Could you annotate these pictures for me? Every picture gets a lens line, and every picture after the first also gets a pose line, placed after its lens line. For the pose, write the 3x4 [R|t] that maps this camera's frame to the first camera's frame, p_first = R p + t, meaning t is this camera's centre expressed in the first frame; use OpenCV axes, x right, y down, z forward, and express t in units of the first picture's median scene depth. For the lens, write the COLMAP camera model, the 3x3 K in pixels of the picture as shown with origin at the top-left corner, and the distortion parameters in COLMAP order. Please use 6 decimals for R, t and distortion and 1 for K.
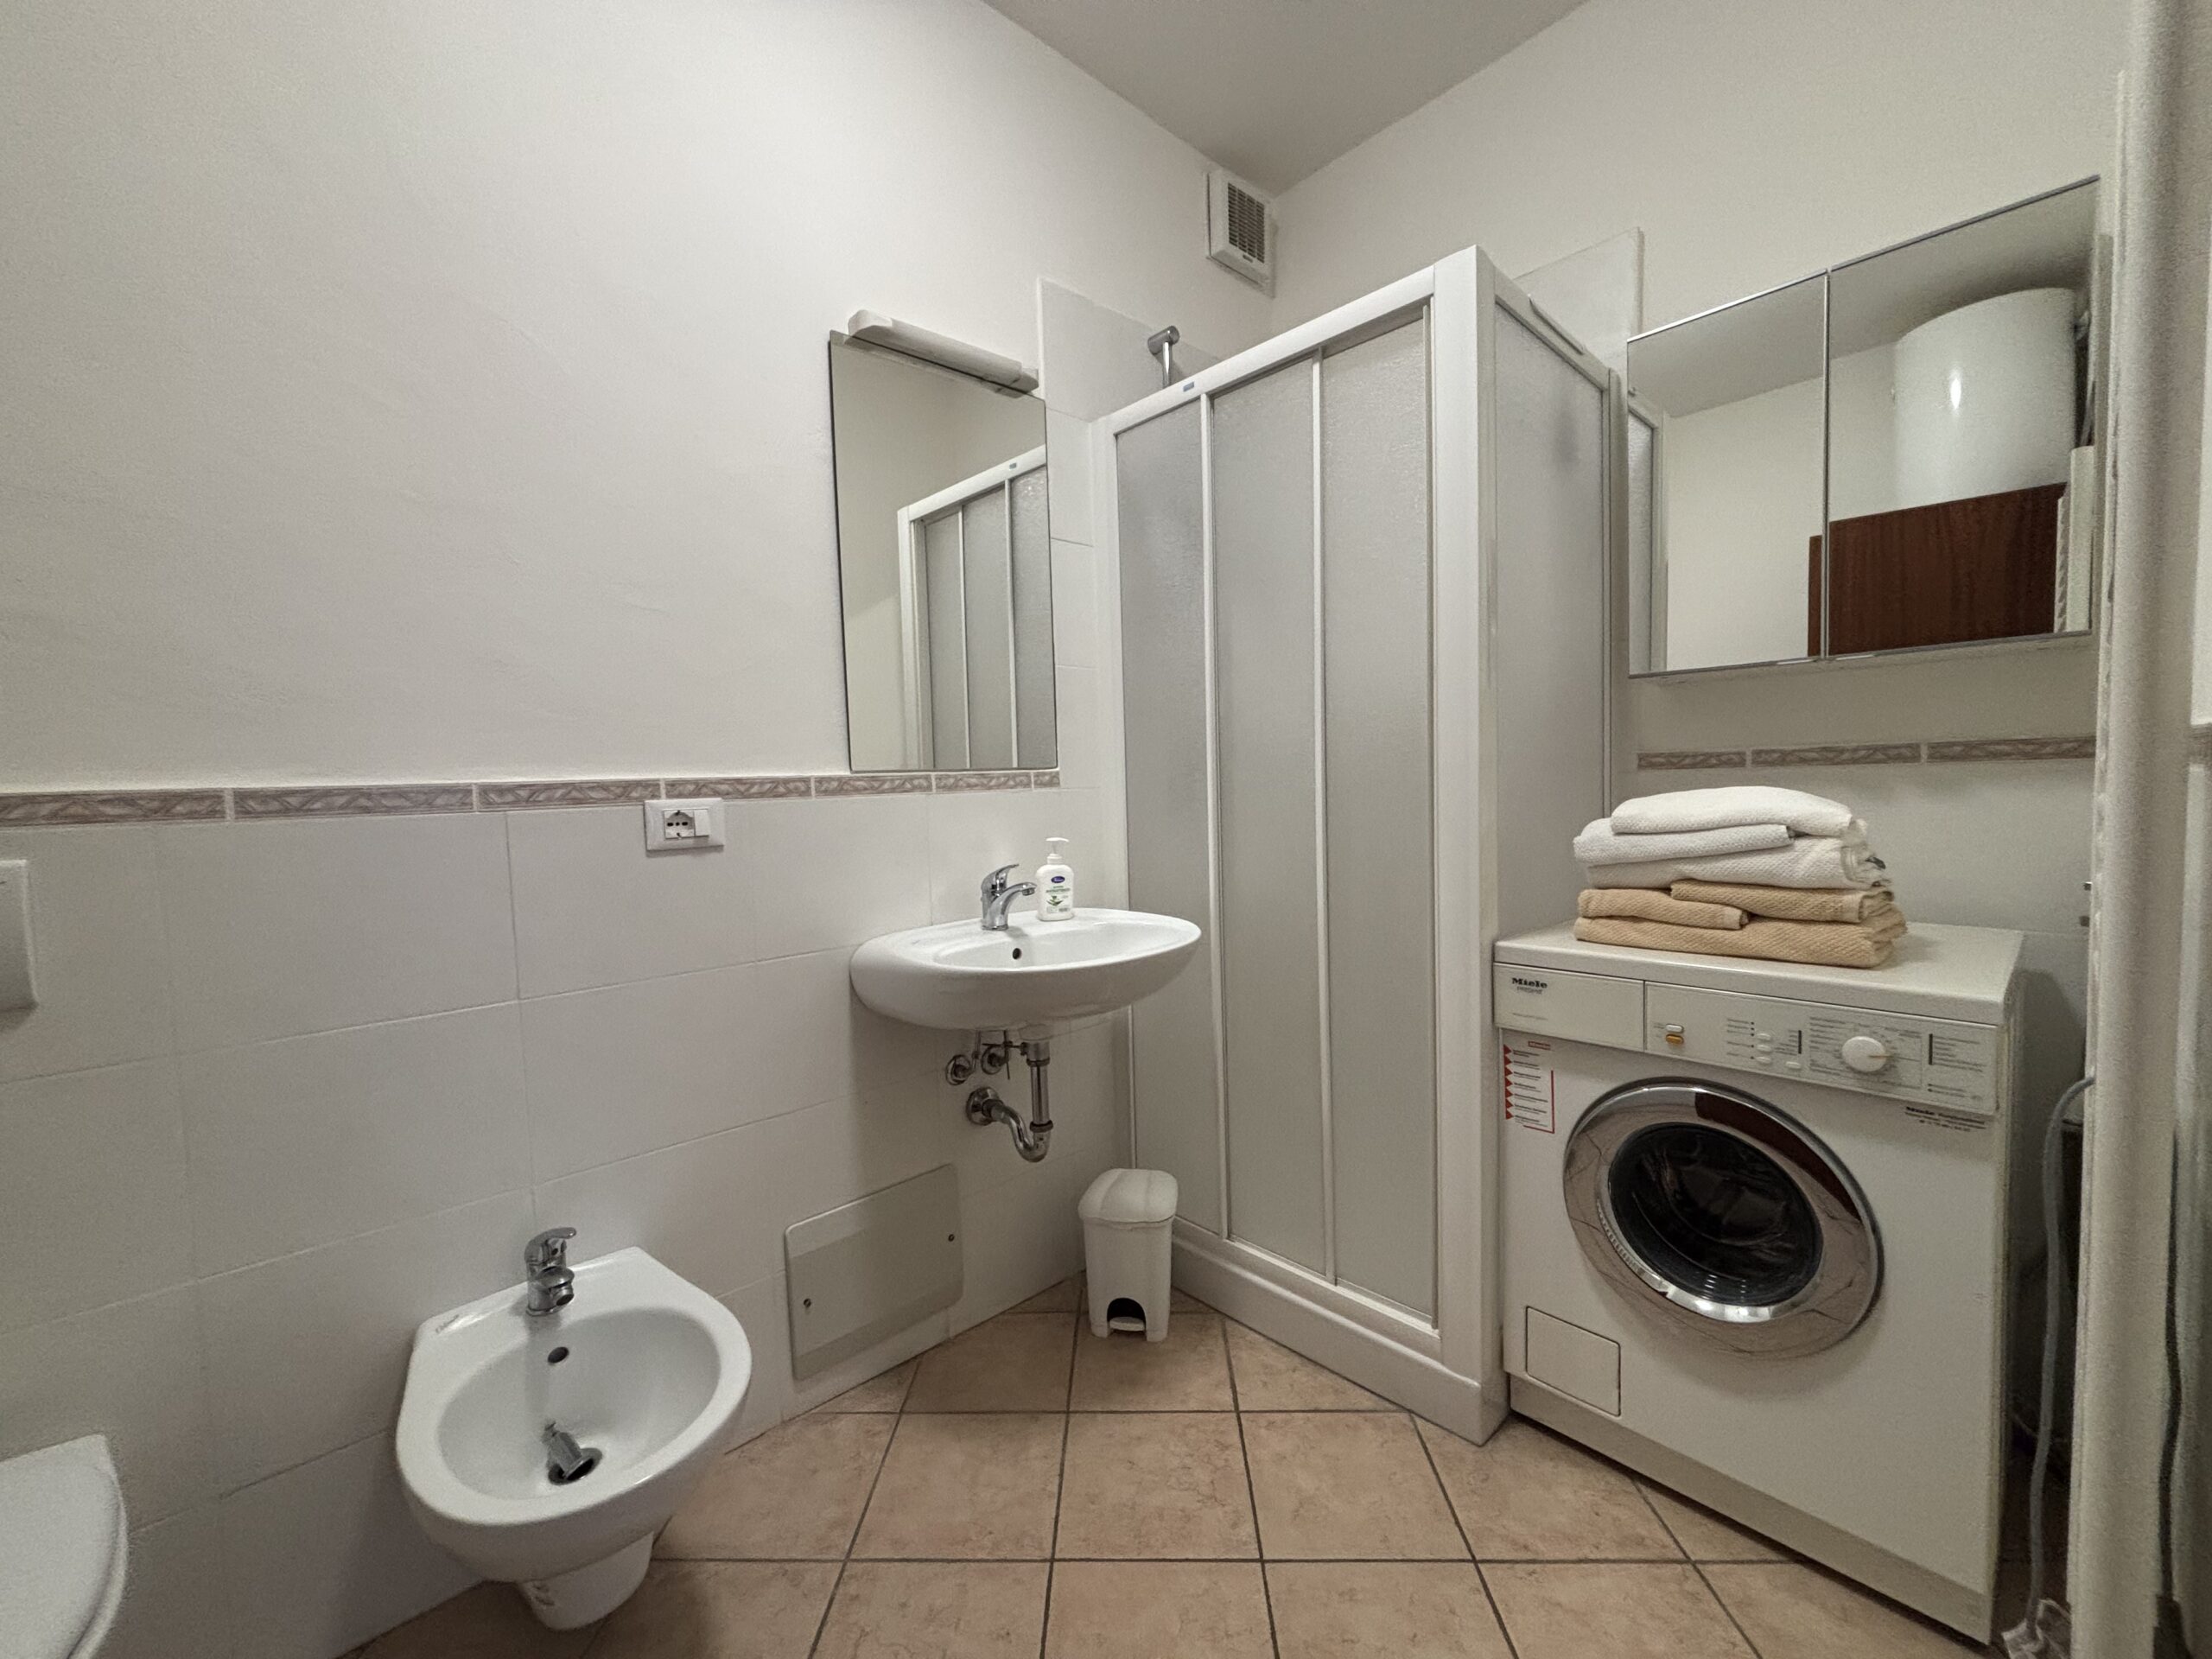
lens RADIAL K [[884.2, 0, 1098.9], [0, 884.2, 819.6], [0, 0, 1]] dist [0.000482, -0.000846]
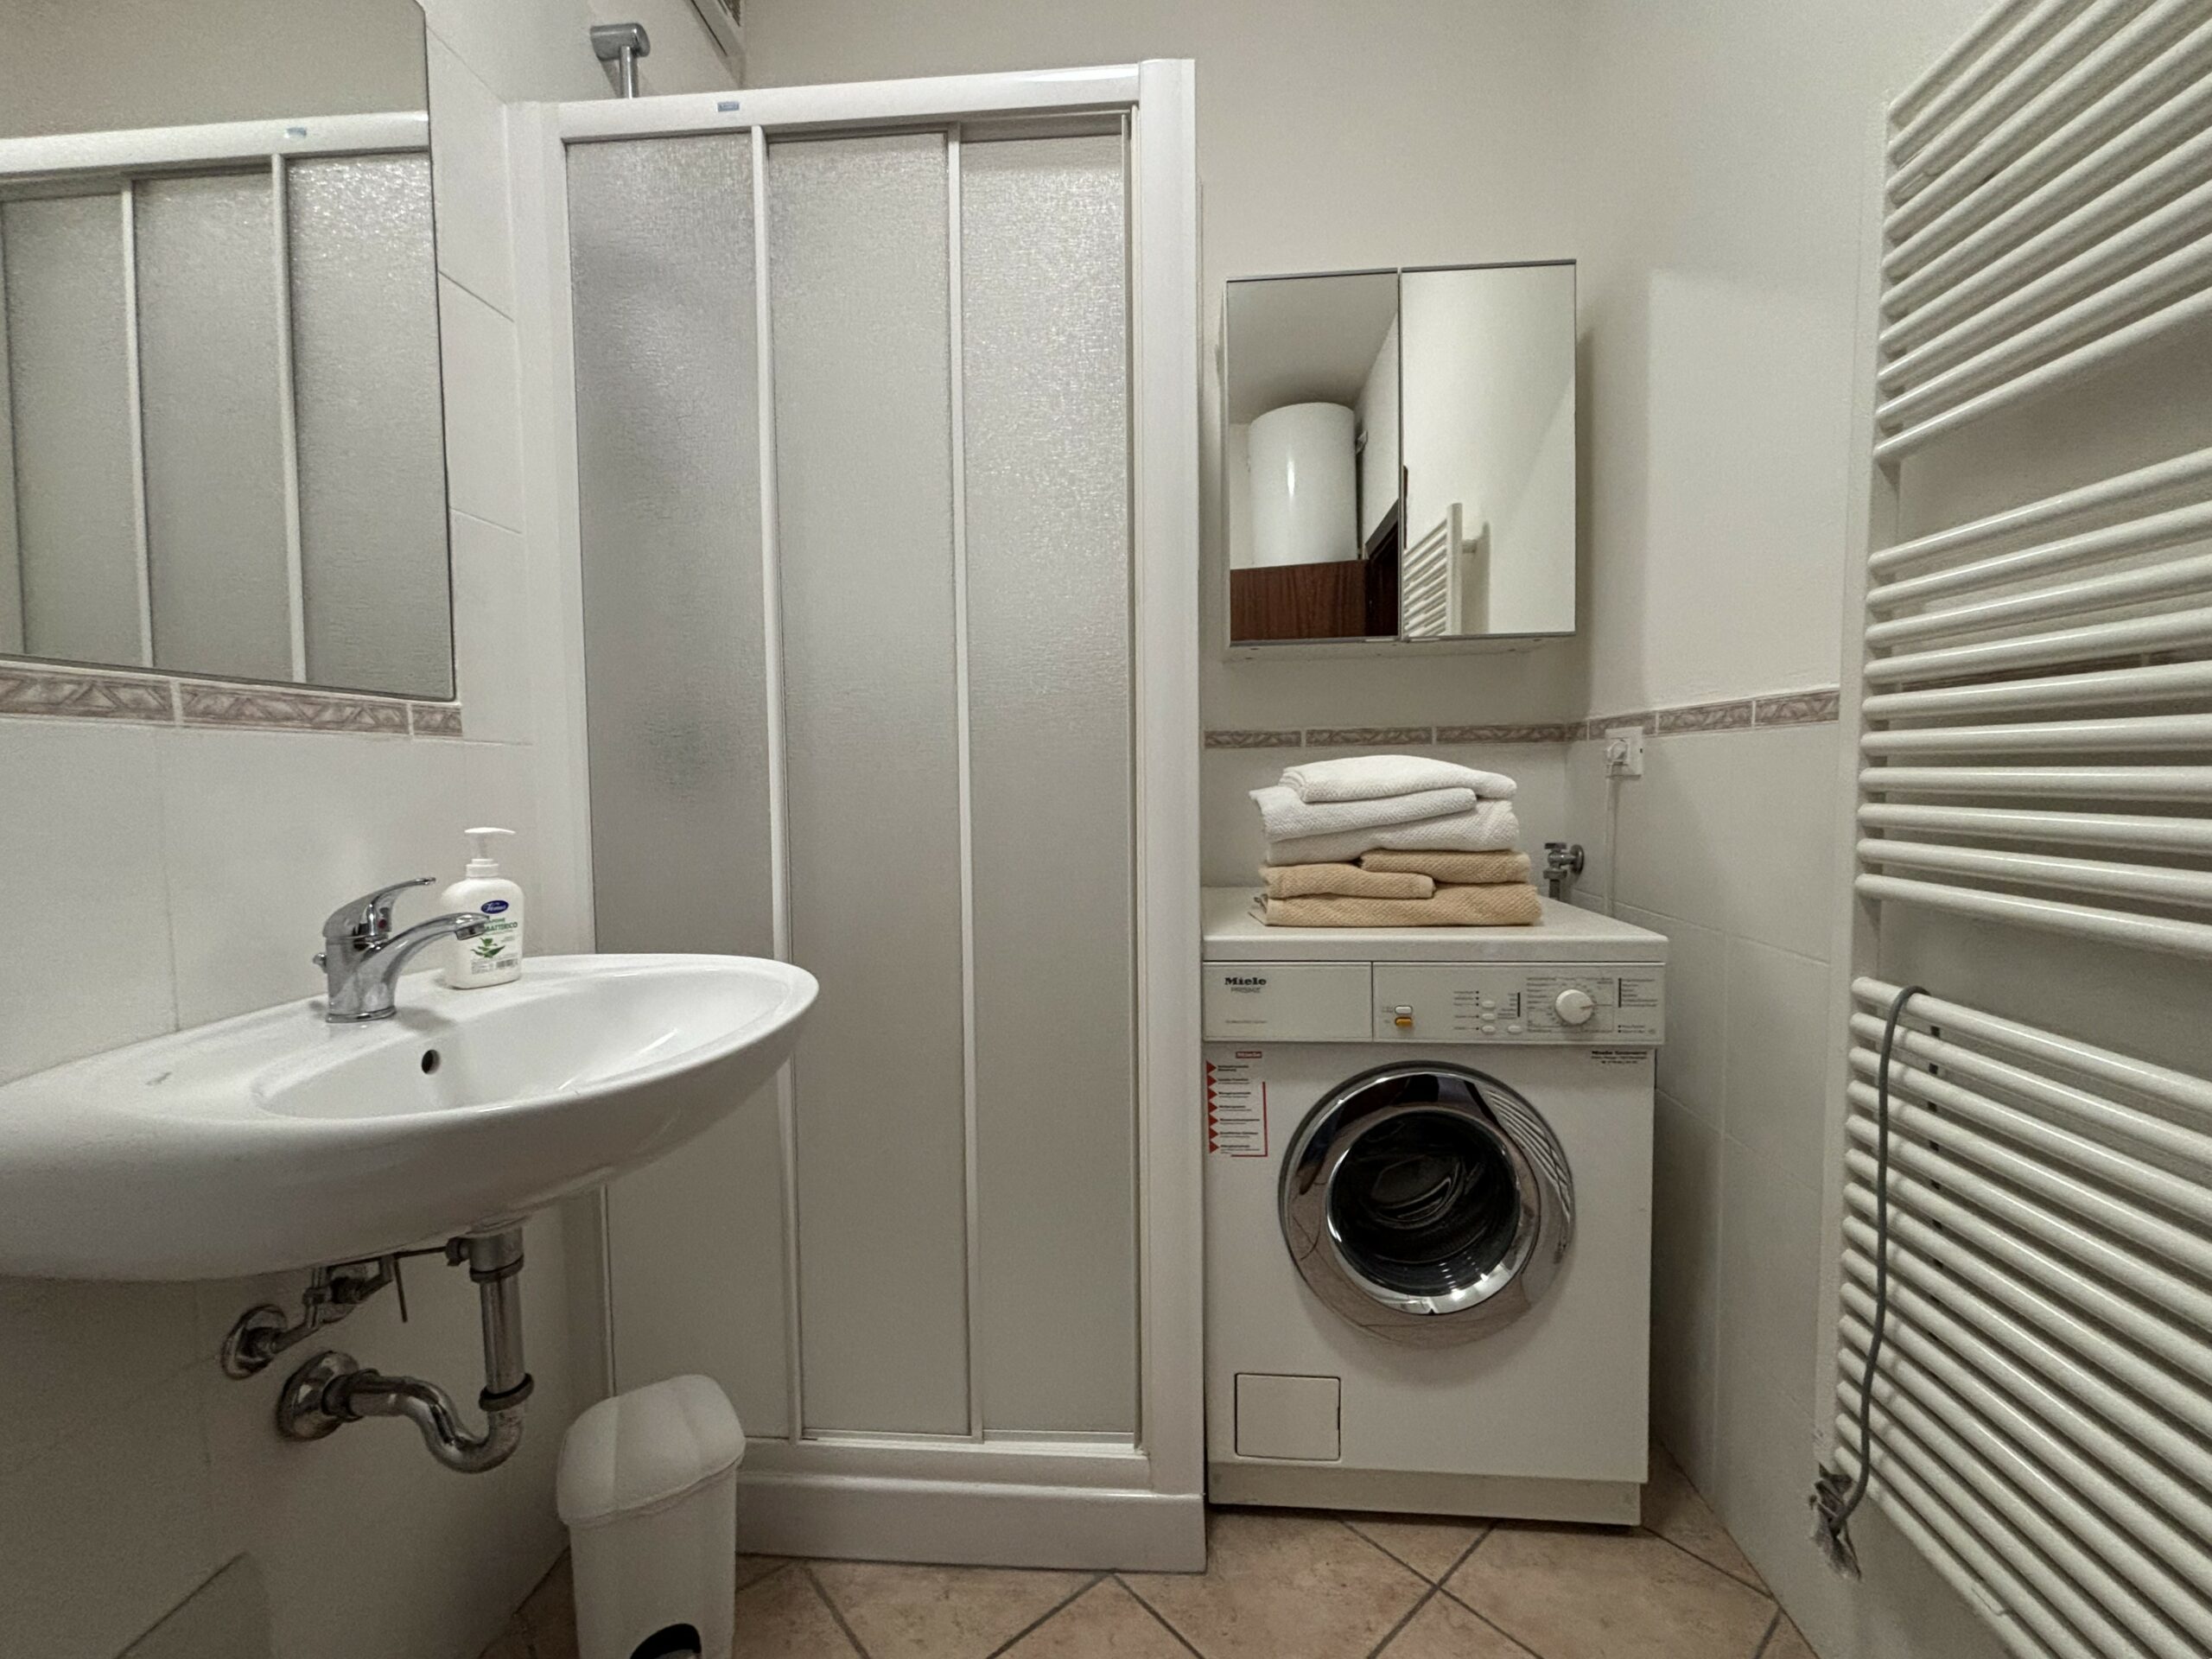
lens RADIAL K [[948.1, 0, 1117.6], [0, 948.1, 822.2], [0, 0, 1]] dist [-0.002592, 0.000820]
pose [[0.731002, -0.010748, 0.682291, -0.175707], [0.020348, 0.999775, -0.006051, 0.031341], [-0.682072, 0.018307, 0.731056, 0.362293]]
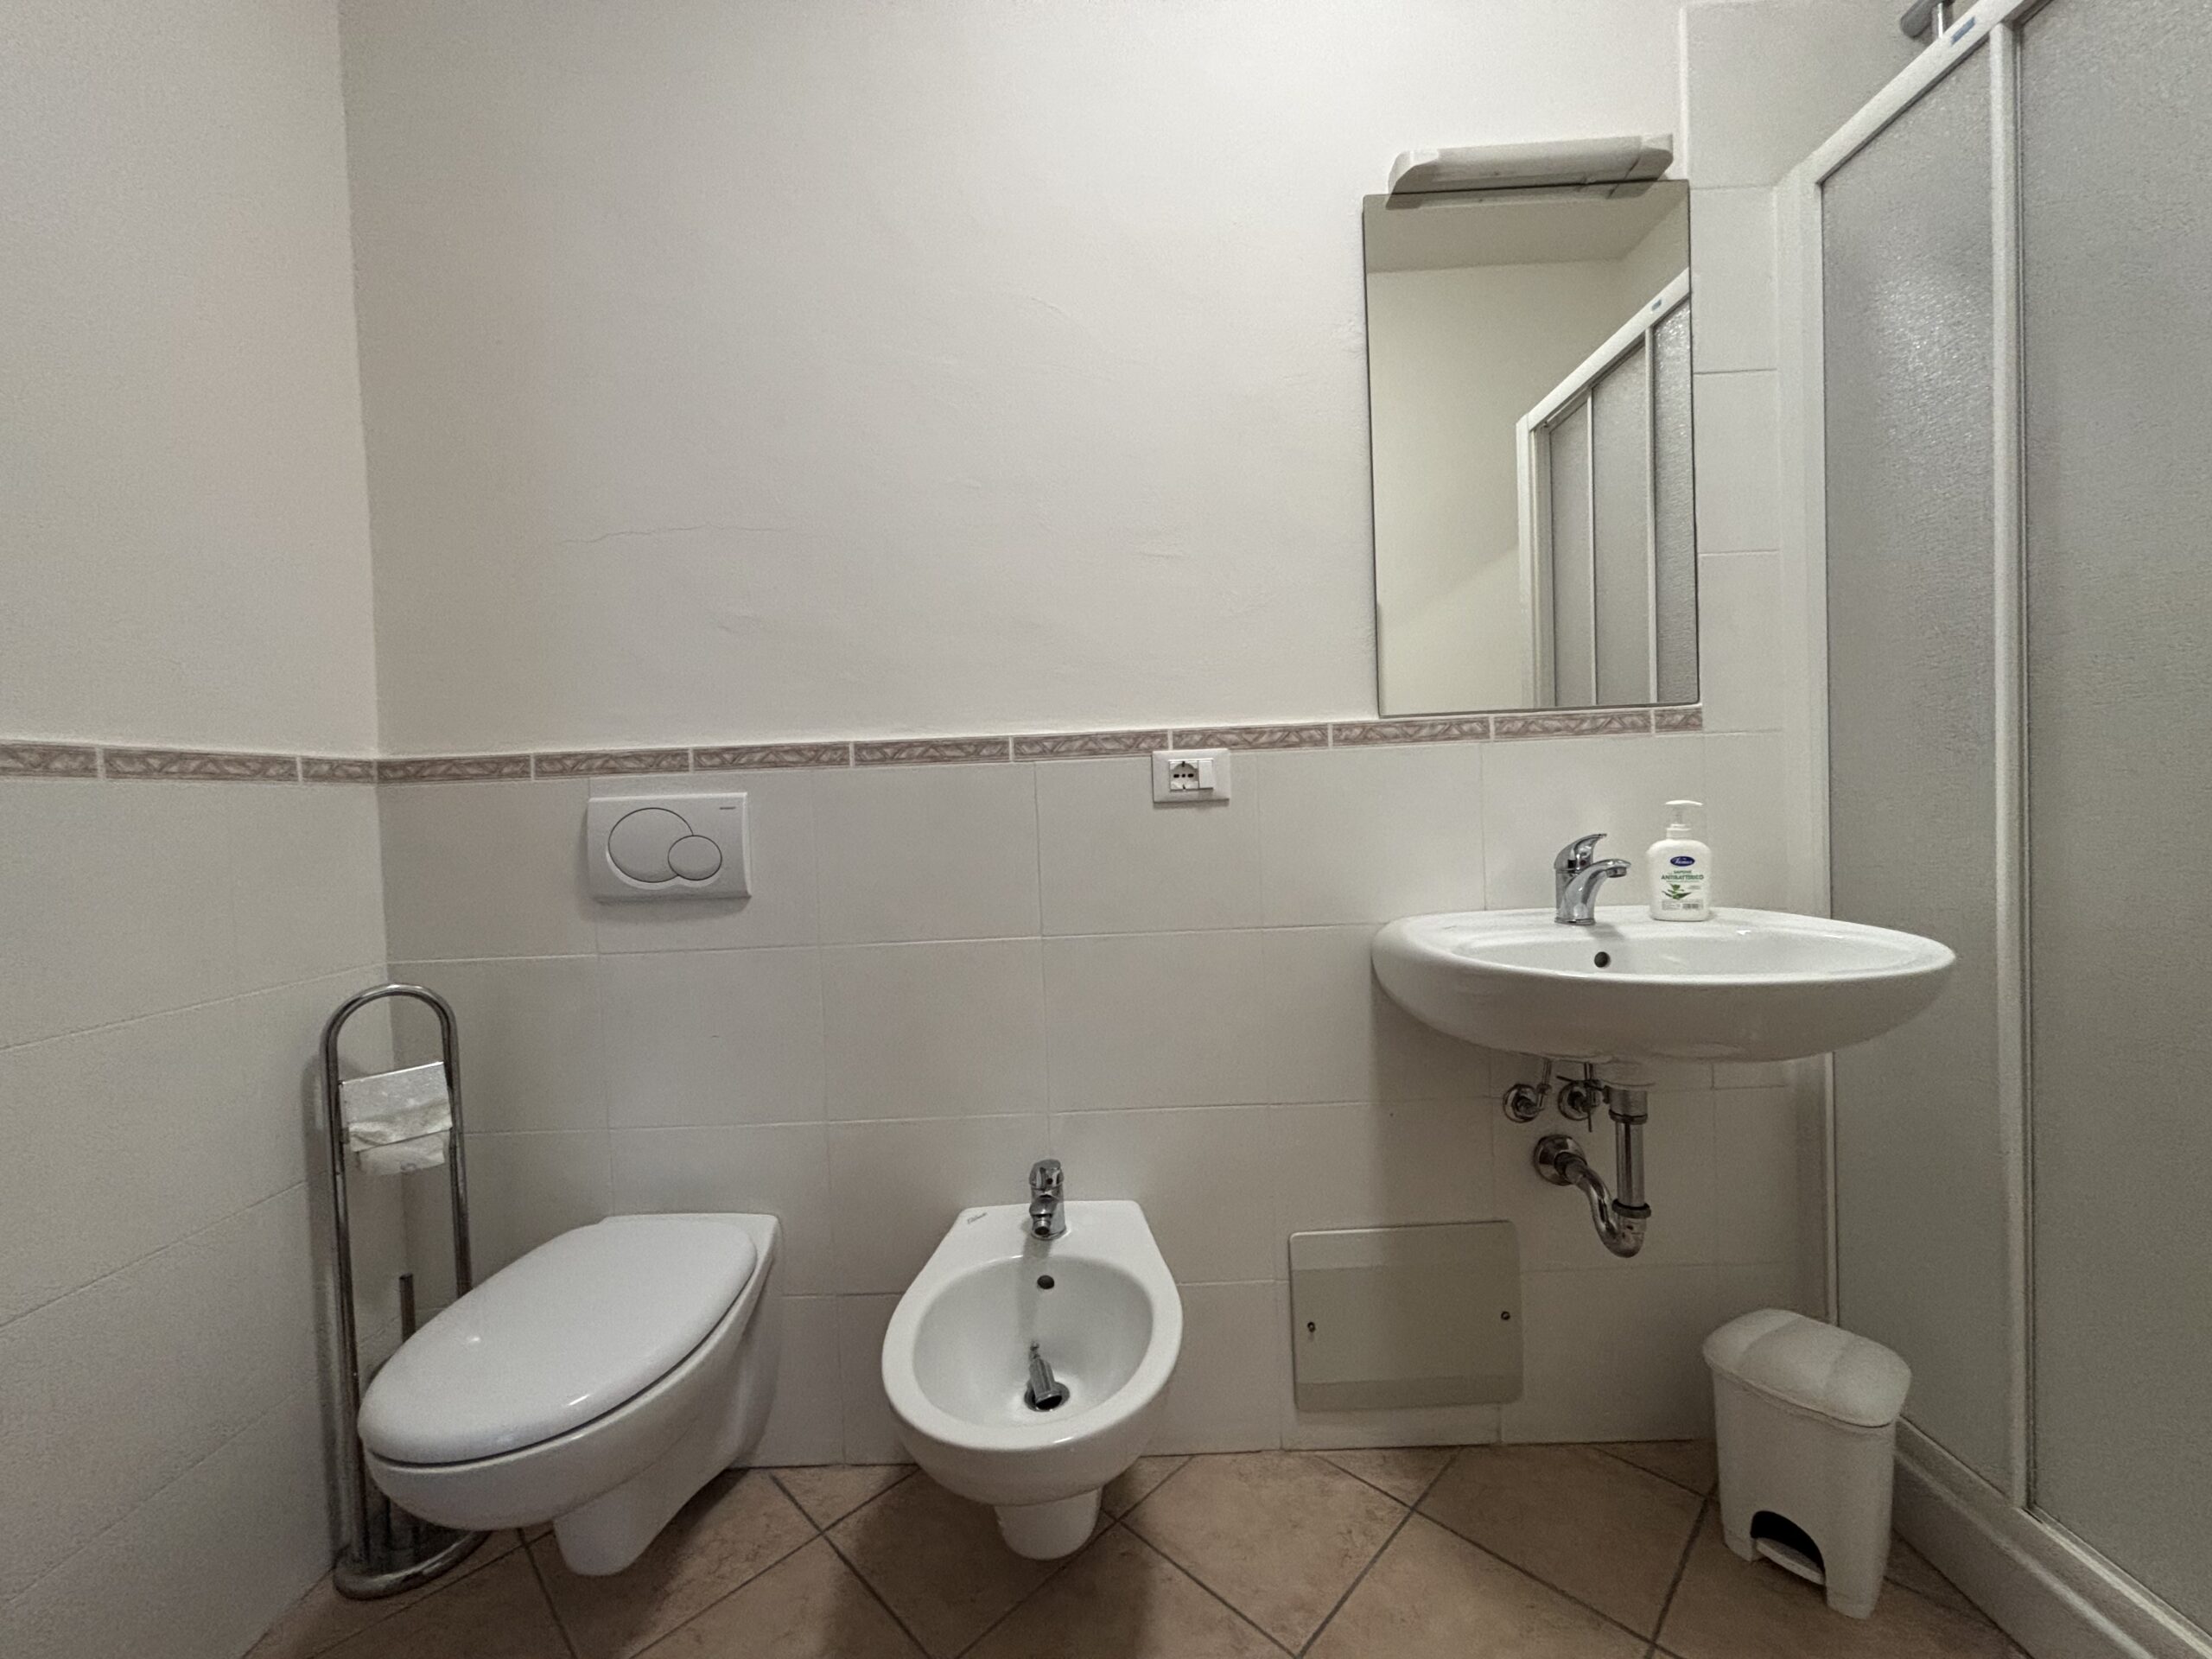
lens RADIAL K [[884.2, 0, 1108.4], [0, 884.2, 825.2], [0, 0, 1]] dist [0.000482, -0.000846]
pose [[0.737132, 0.017394, -0.675525, 0.096927], [-0.015129, 0.999843, 0.009235, 0.044376], [0.675580, 0.003412, 0.737279, 0.207488]]
